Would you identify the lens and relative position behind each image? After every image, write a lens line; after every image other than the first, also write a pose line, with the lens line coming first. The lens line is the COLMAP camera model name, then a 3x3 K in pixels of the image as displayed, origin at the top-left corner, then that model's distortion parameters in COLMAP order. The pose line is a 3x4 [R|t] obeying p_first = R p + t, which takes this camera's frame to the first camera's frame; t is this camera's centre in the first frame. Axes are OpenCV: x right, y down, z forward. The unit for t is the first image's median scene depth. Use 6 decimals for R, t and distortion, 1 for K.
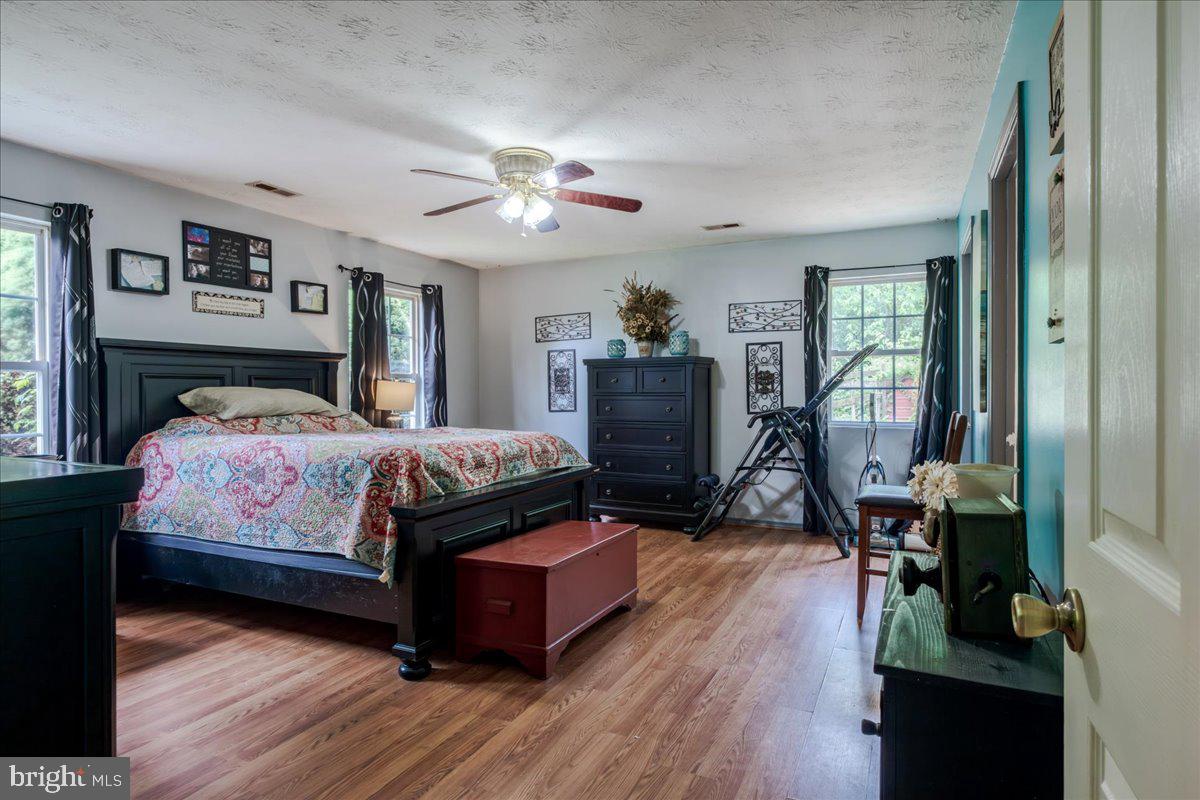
lens RADIAL K [[648.5, 0, 599.0], [0, 648.5, 397.6], [0, 0, 1]] dist [0.000460, -0.000529]
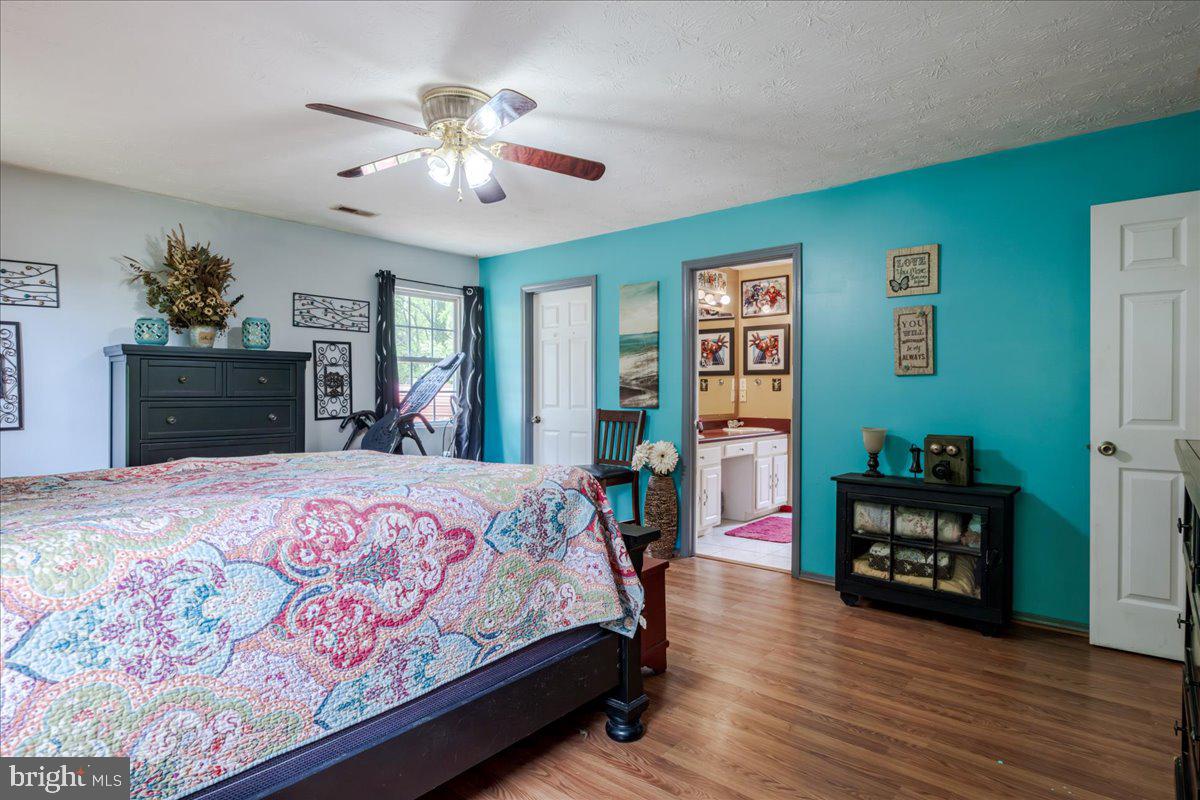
lens RADIAL K [[648.5, 0, 600.0], [0, 648.5, 398.6], [0, 0, 1]] dist [0.000460, -0.000529]
pose [[0.255064, -0.006469, 0.966903, -0.705241], [0.010091, 0.999941, 0.004028, -0.005336], [-0.966872, 0.008729, 0.255114, 0.525850]]
